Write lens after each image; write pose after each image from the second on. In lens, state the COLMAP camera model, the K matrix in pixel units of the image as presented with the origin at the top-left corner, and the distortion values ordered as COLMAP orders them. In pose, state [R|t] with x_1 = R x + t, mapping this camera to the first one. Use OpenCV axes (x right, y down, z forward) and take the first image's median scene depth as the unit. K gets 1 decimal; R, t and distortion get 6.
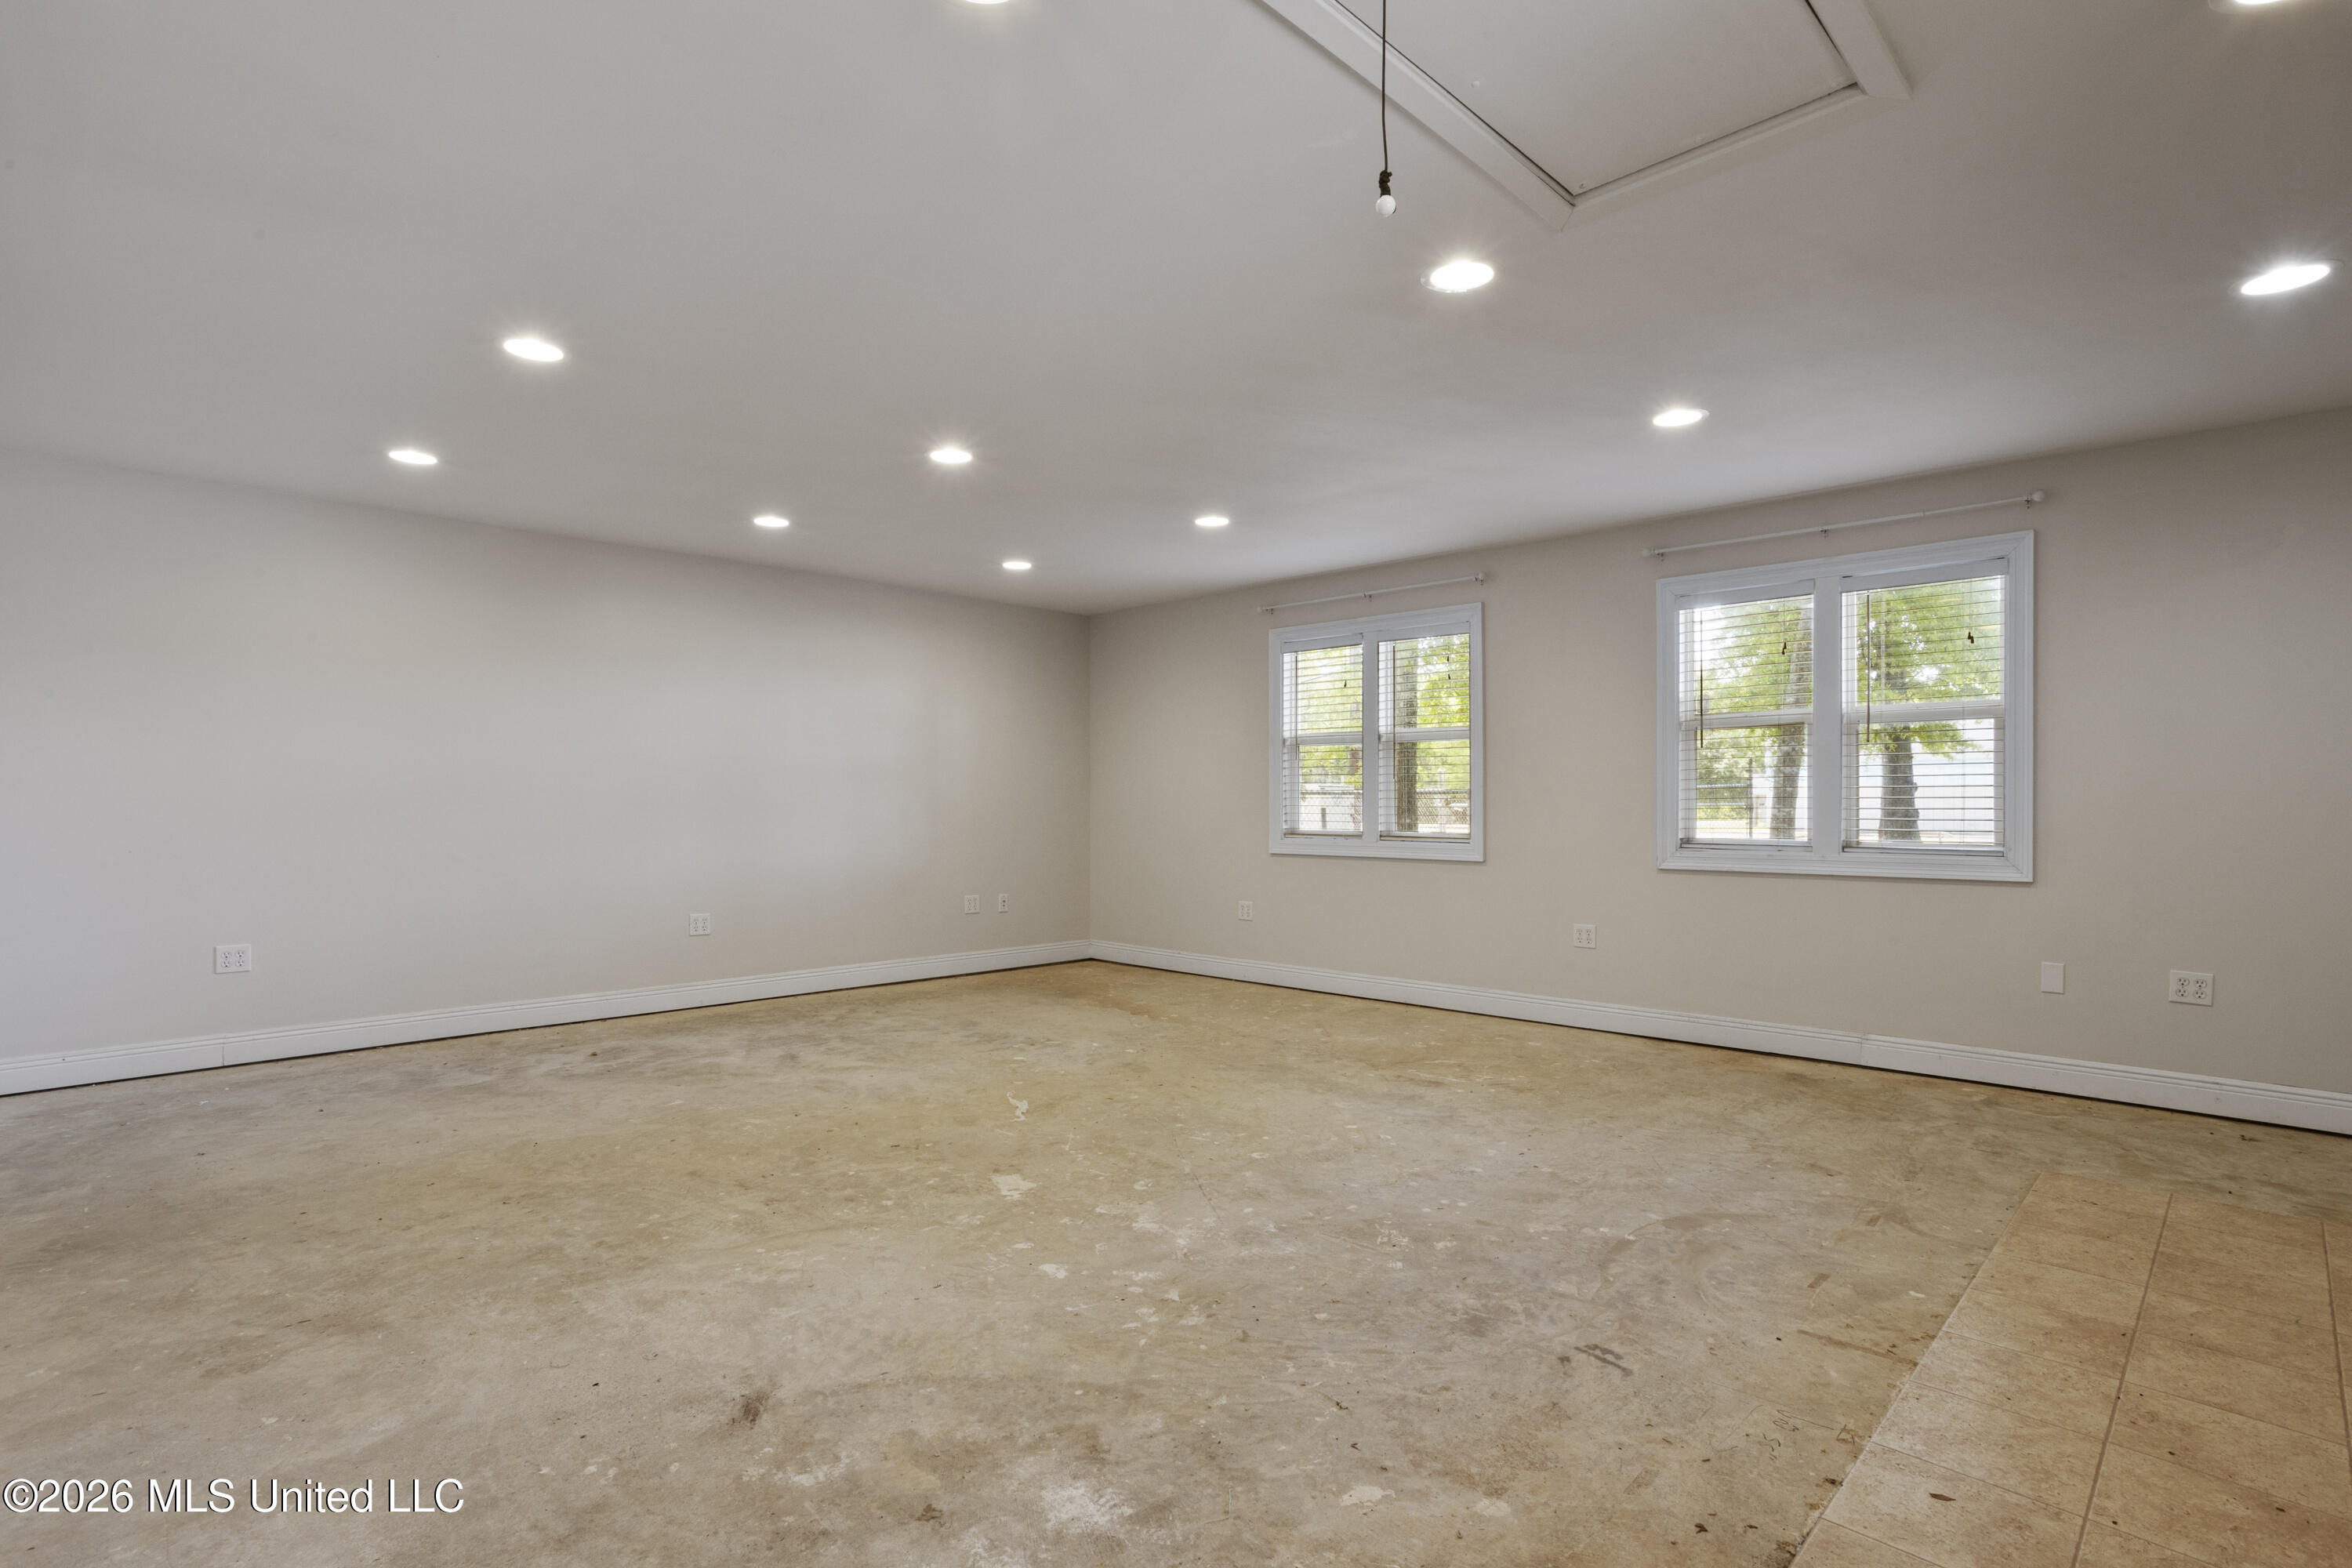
lens RADIAL K [[1154.8, 0, 1168.3], [0, 1154.8, 788.8], [0, 0, 1]] dist [-0.047755, 0.023092]
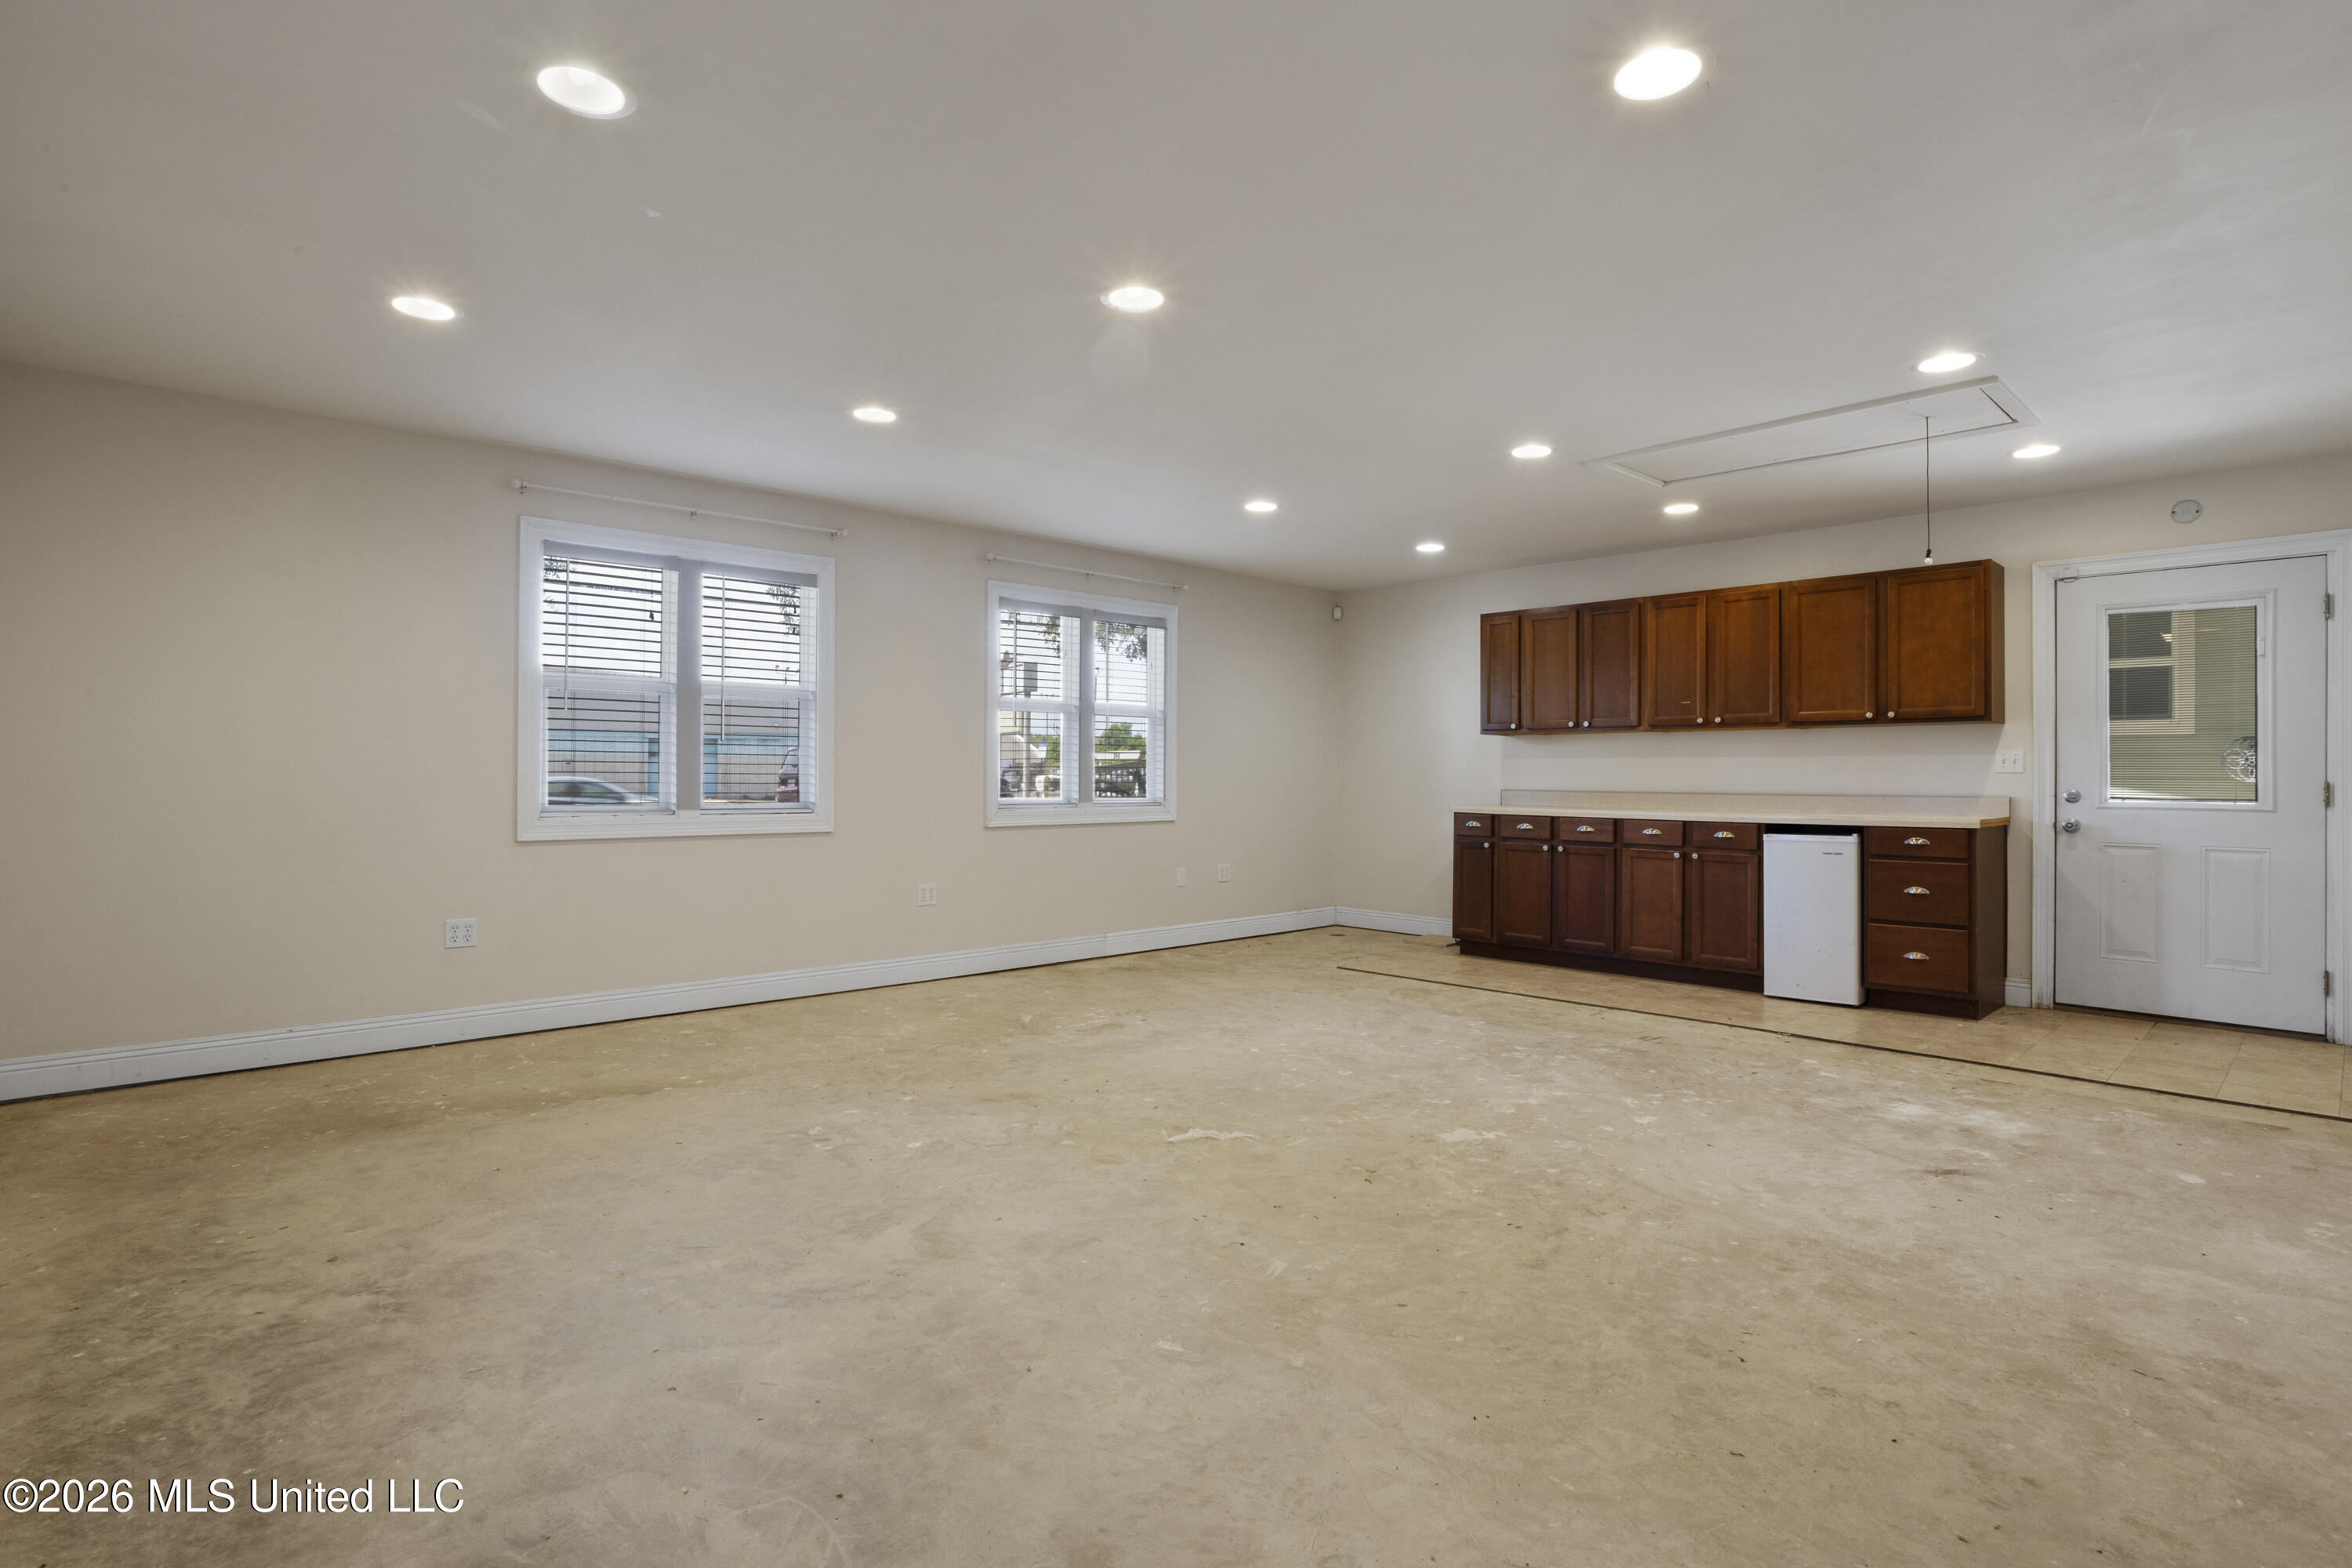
lens RADIAL K [[1159.2, 0, 1152.8], [0, 1159.2, 780.7], [0, 0, 1]] dist [-0.046264, 0.019021]
pose [[0.045852, -0.006147, 0.998929, -1.283185], [-0.013406, 0.999887, 0.006769, 0.018858], [-0.998858, -0.013702, 0.045765, 1.331084]]
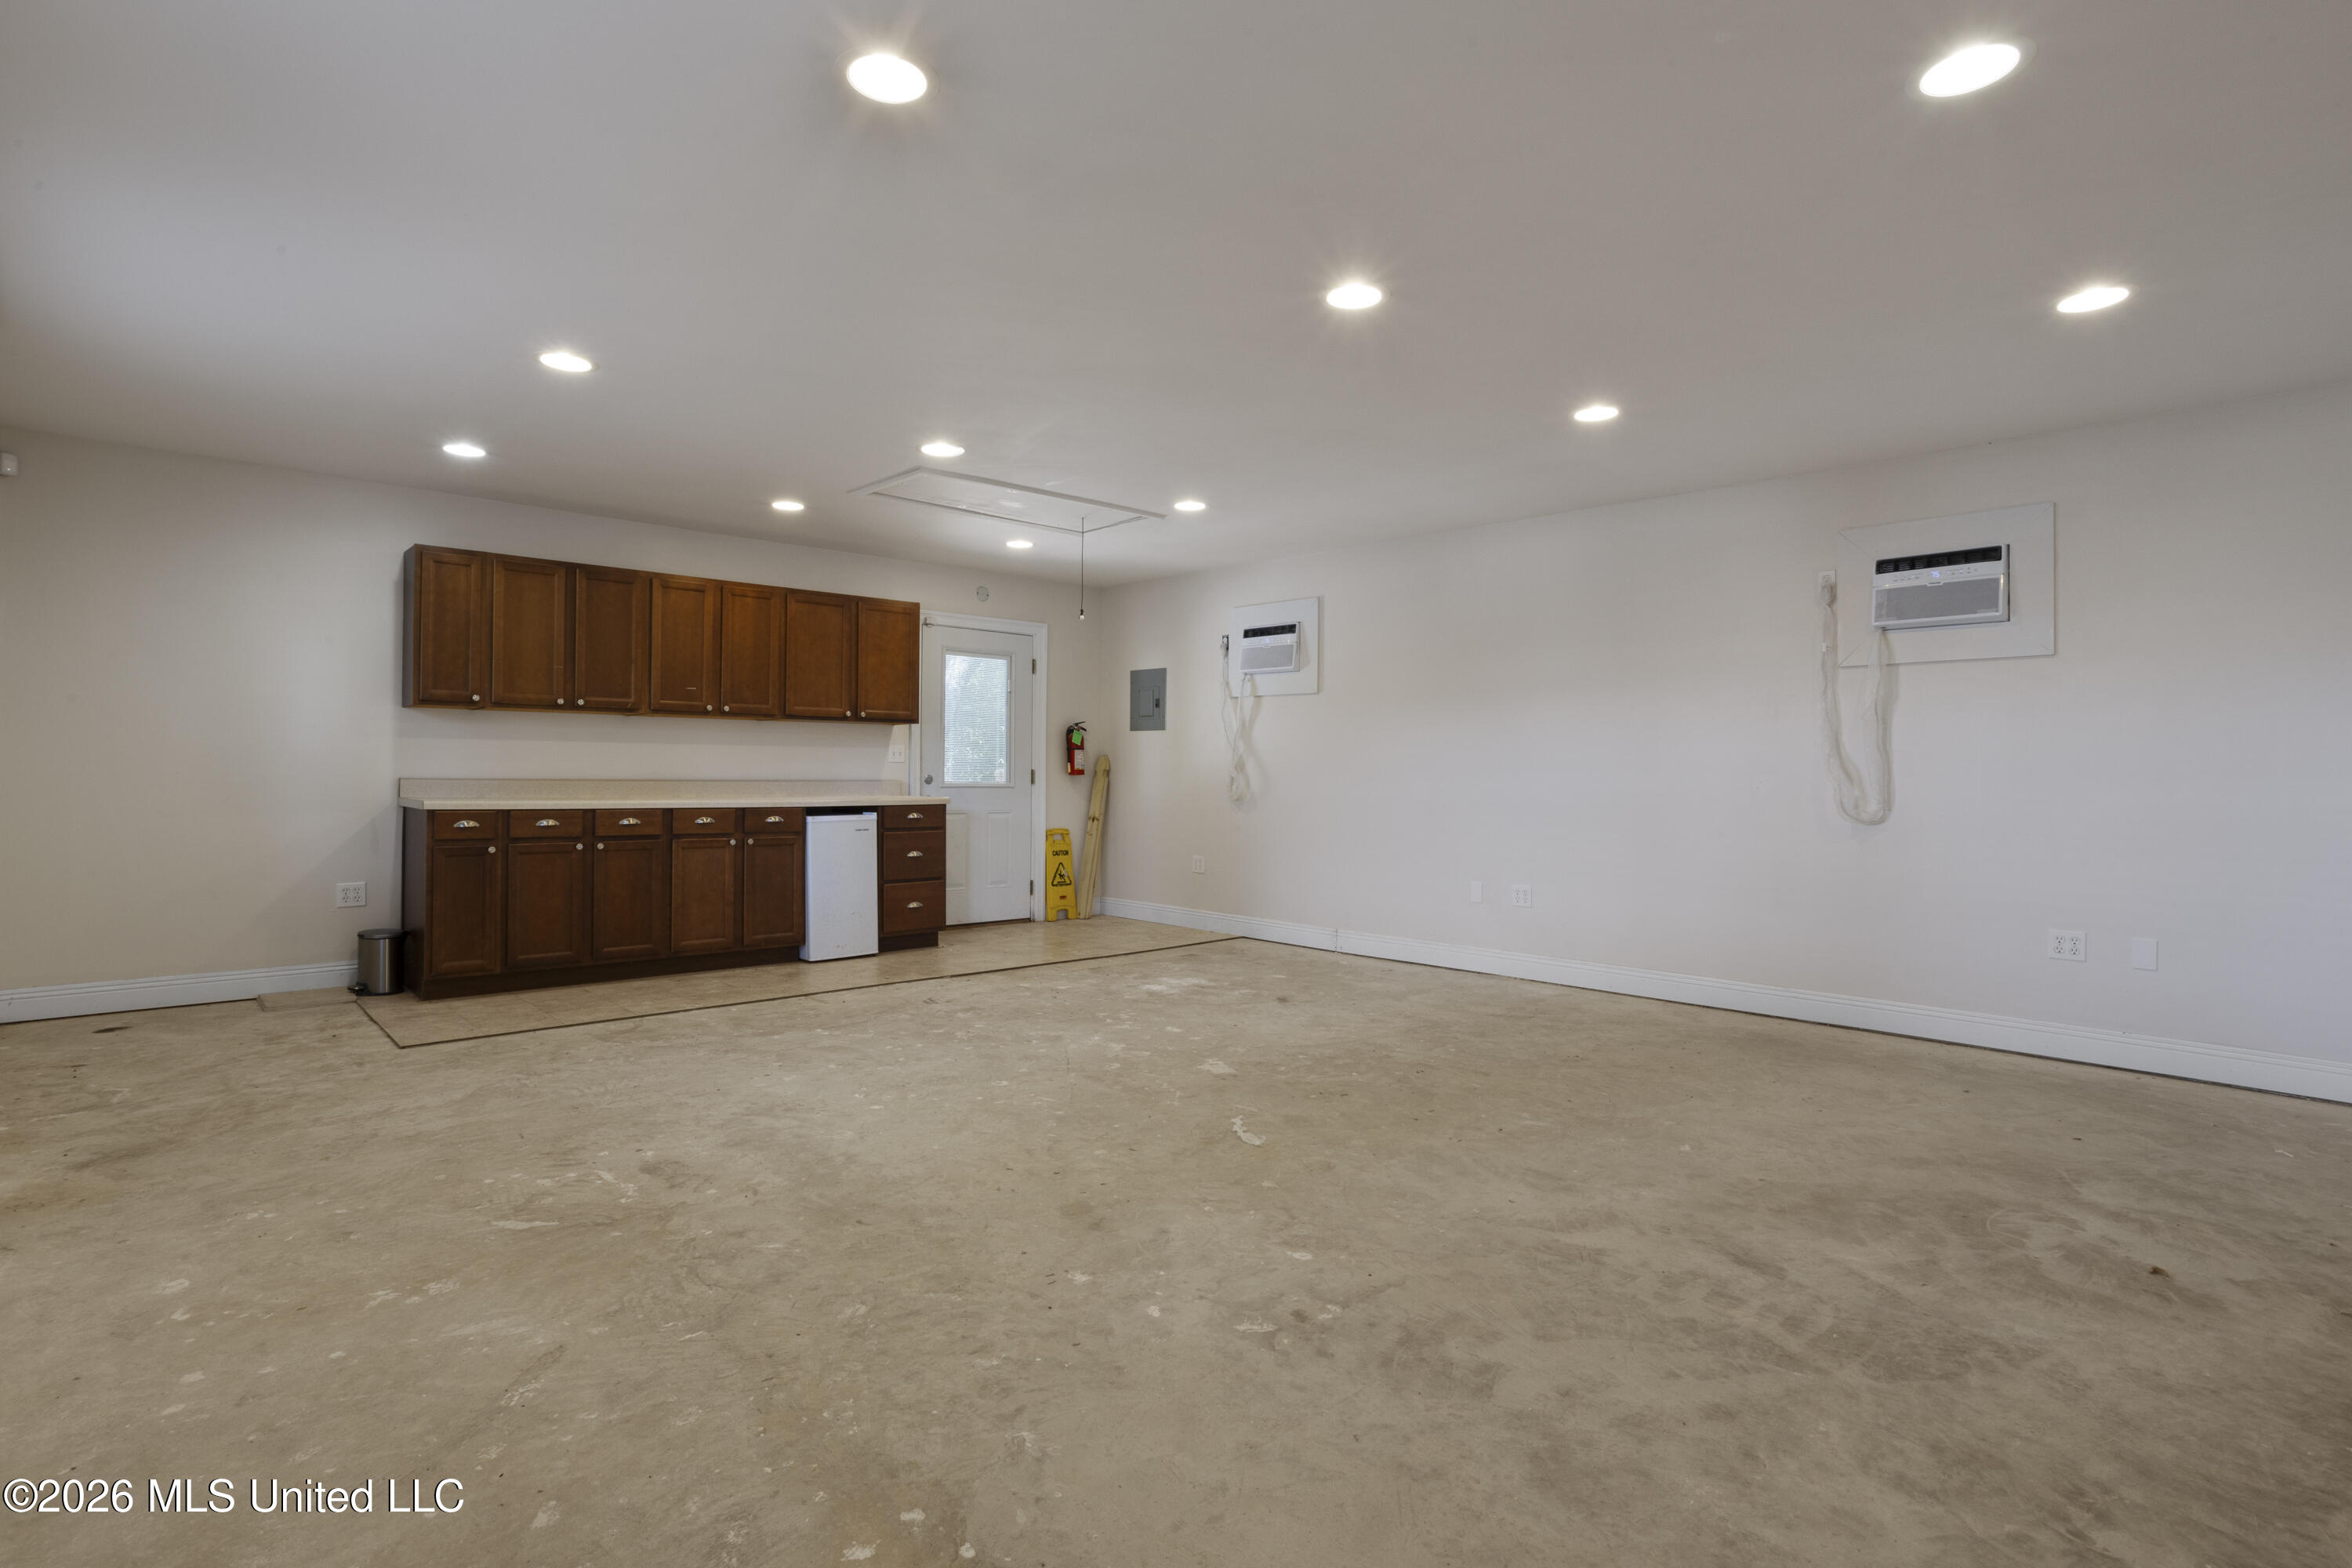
lens RADIAL K [[1144.2, 0, 1171.5], [0, 1144.2, 783.1], [0, 0, 1]] dist [-0.044745, 0.021123]
pose [[-0.999087, -0.011003, 0.041271, -0.144273], [-0.011011, 0.999939, 0.000044, 0.036976], [-0.041269, -0.000410, -0.999148, 2.415473]]
